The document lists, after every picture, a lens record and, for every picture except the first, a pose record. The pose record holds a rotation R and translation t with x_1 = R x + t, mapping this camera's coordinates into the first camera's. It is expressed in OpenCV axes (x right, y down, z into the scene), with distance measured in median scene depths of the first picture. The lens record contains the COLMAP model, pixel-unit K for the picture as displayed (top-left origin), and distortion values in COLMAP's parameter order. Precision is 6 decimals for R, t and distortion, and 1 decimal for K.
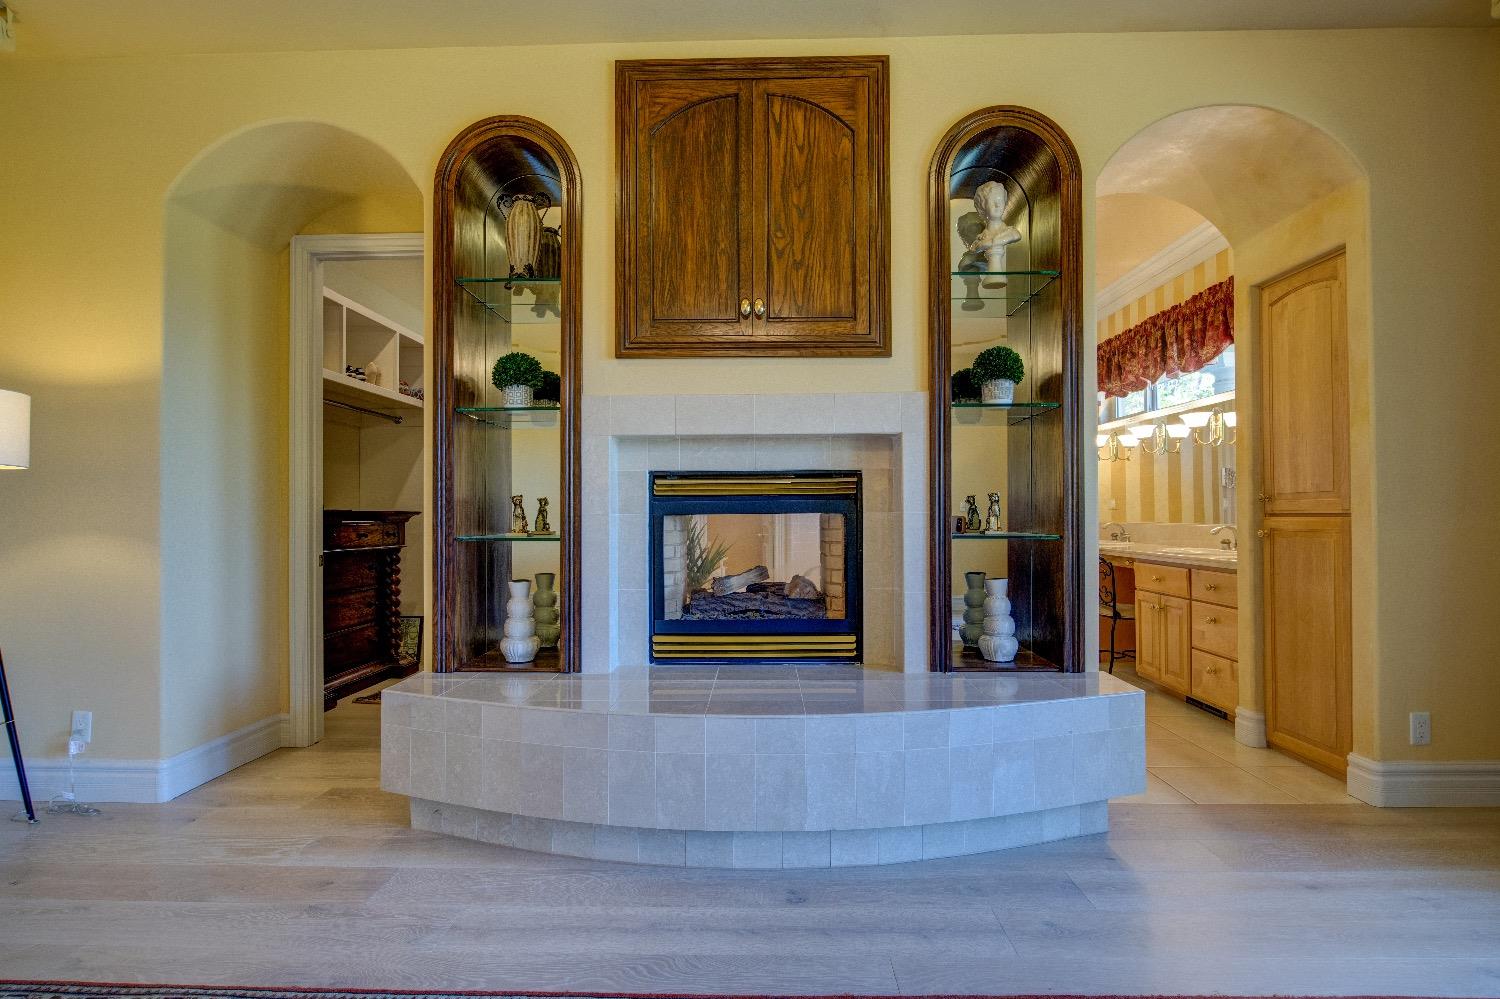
lens RADIAL K [[744.7, 0, 742.5], [0, 744.7, 508.9], [0, 0, 1]] dist [-0.008212, -0.000495]
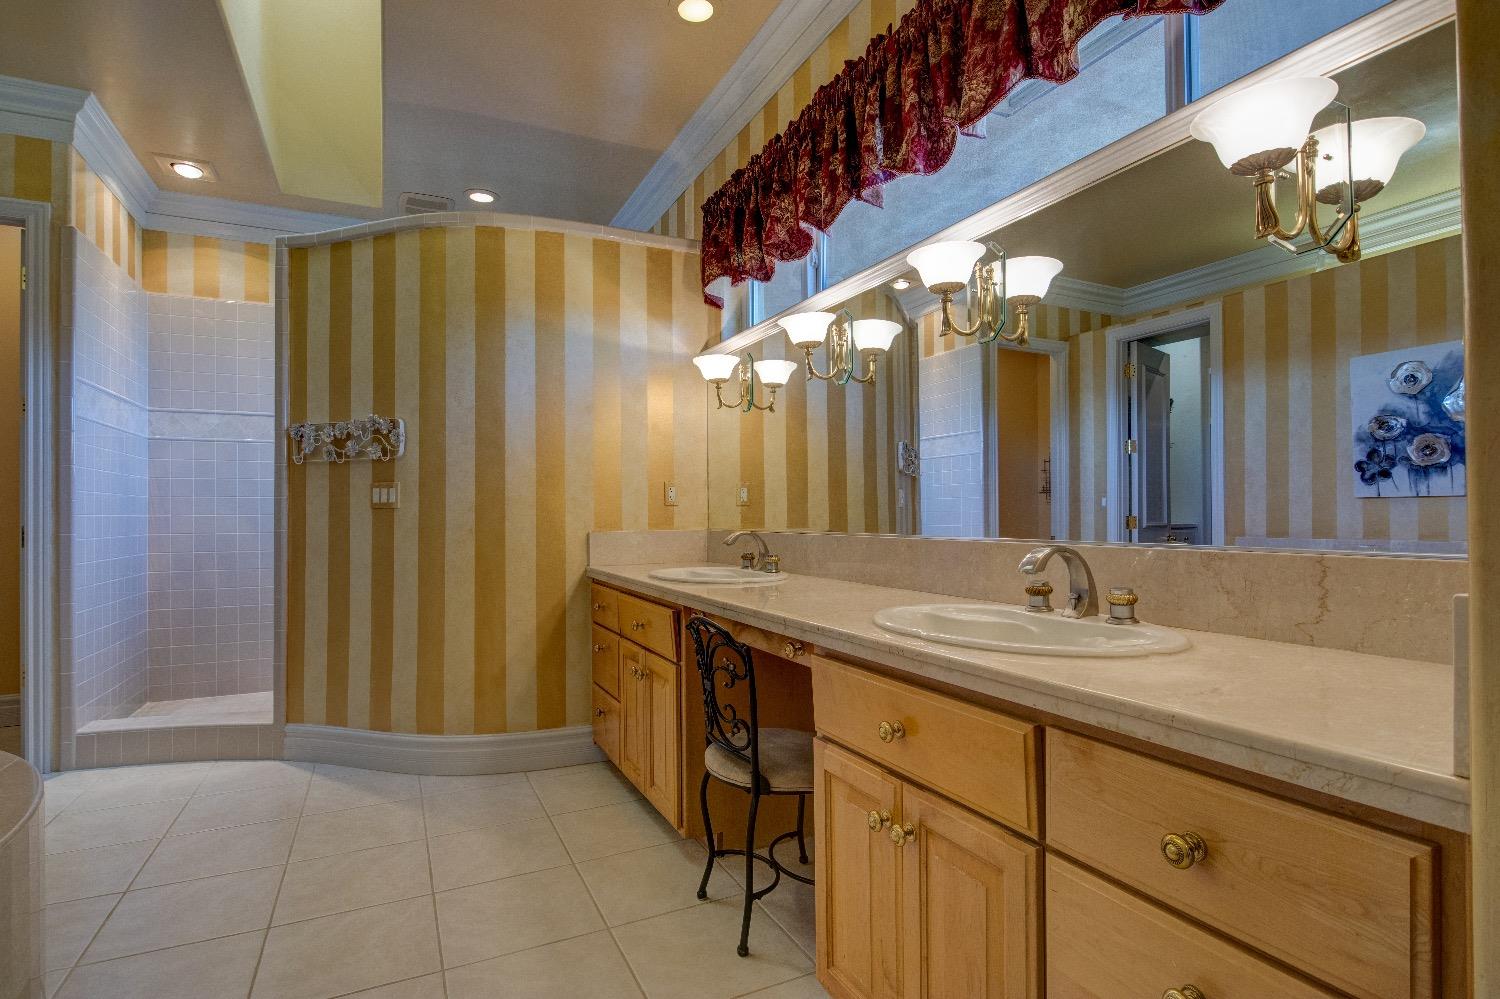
lens RADIAL K [[744.7, 0, 749.1], [0, 744.7, 506.9], [0, 0, 1]] dist [-0.008212, -0.000495]
pose [[0.886134, 0.004321, 0.463409, 0.314859], [-0.002071, 0.999983, -0.005363, 0.006072], [-0.463425, 0.003793, 0.886128, 0.650448]]
